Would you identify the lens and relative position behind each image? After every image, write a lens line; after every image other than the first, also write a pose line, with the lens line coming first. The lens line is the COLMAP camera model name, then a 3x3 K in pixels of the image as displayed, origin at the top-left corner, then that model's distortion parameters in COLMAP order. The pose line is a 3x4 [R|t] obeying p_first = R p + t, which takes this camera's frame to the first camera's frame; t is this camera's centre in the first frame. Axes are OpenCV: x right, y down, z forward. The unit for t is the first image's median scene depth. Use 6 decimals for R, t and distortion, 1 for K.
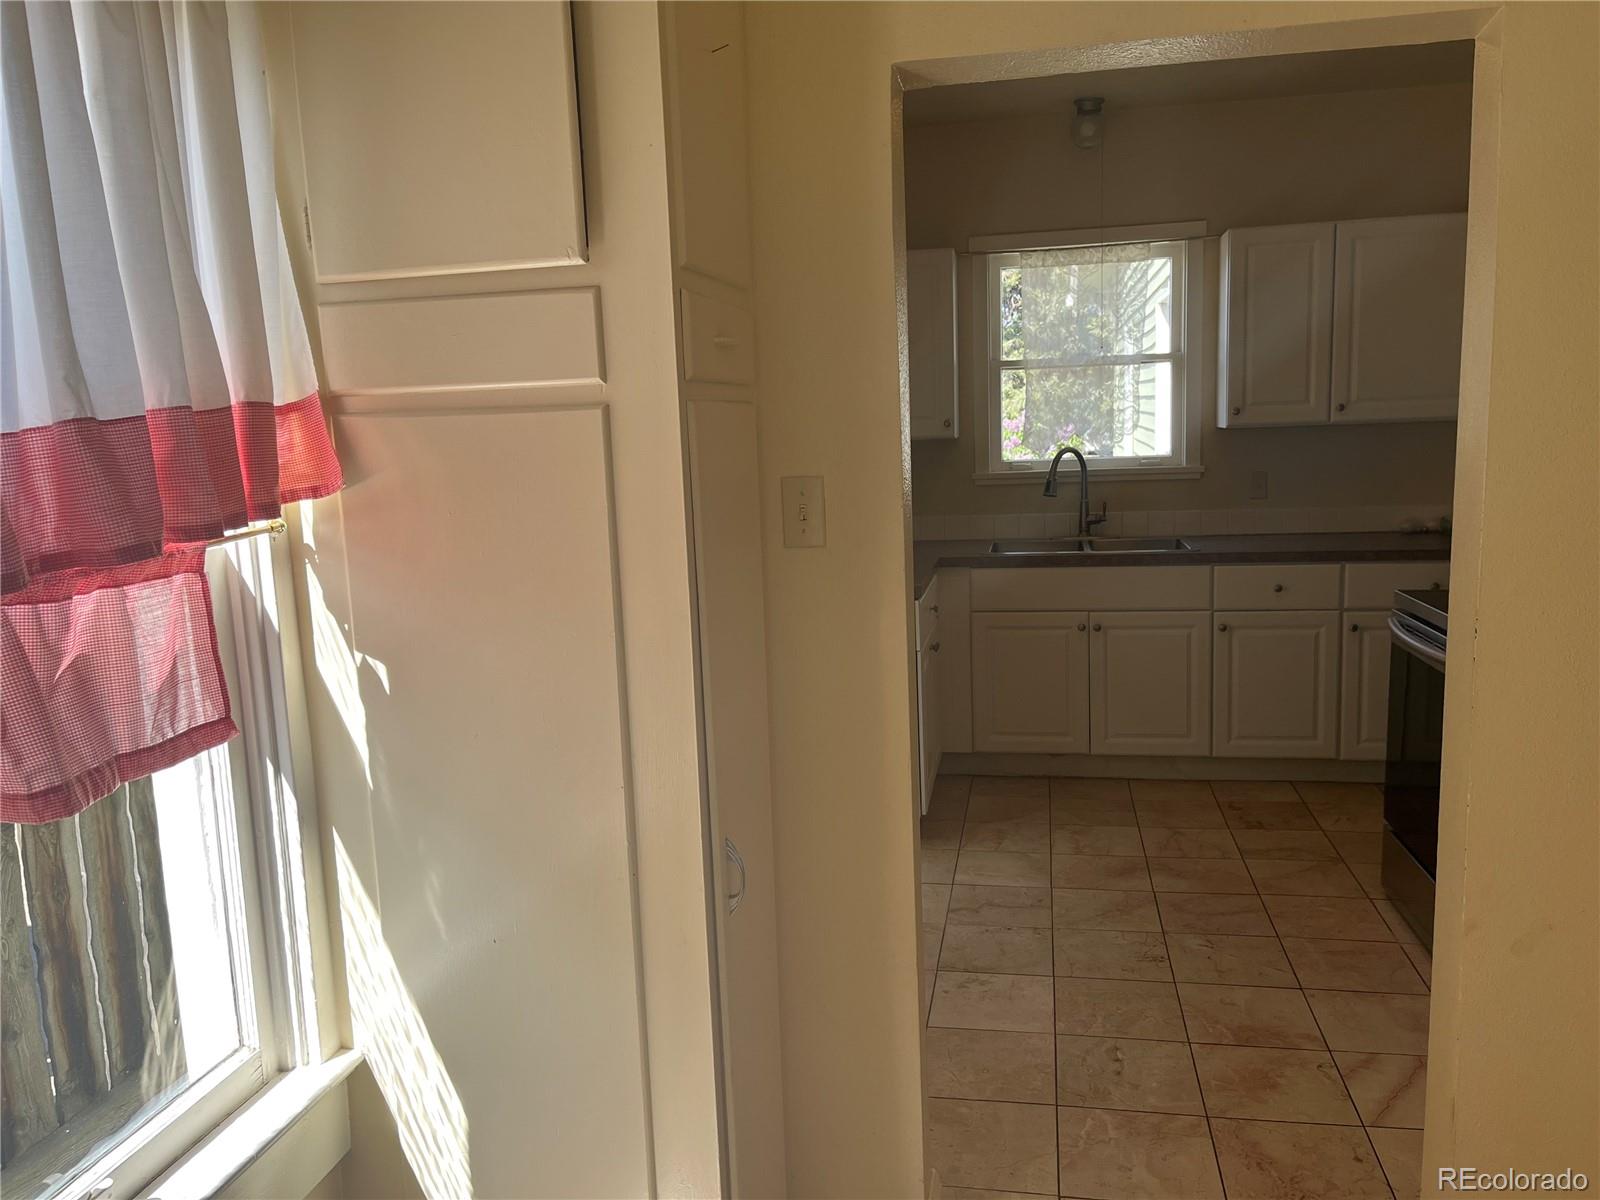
lens RADIAL K [[1214.6, 0, 800.0], [0, 1214.6, 600.0], [0, 0, 1]] dist [0.039194, -0.050360]
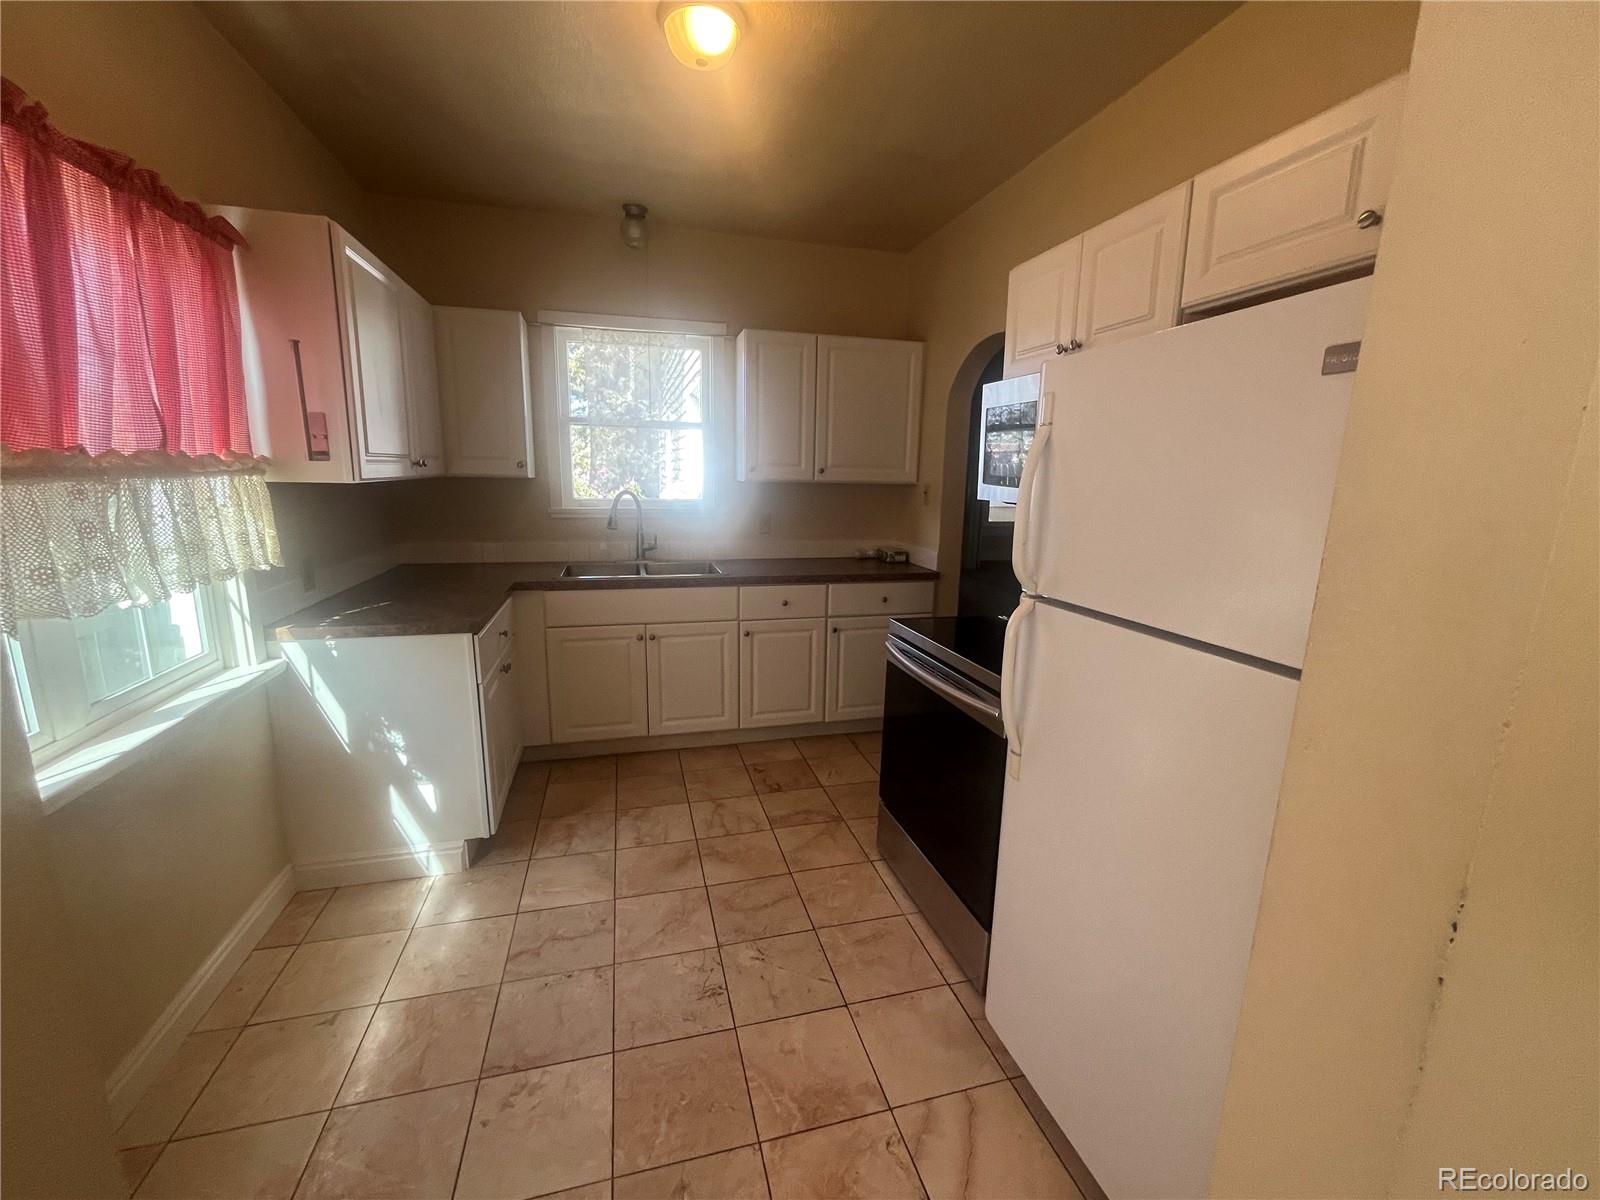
lens RADIAL K [[661.4, 0, 800.0], [0, 661.4, 600.0], [0, 0, 1]] dist [0.012300, -0.000005]
pose [[0.895755, -0.029671, 0.443557, 0.083505], [0.011932, 0.999015, 0.042730, -0.044065], [-0.444388, -0.032983, 0.895227, 0.341148]]
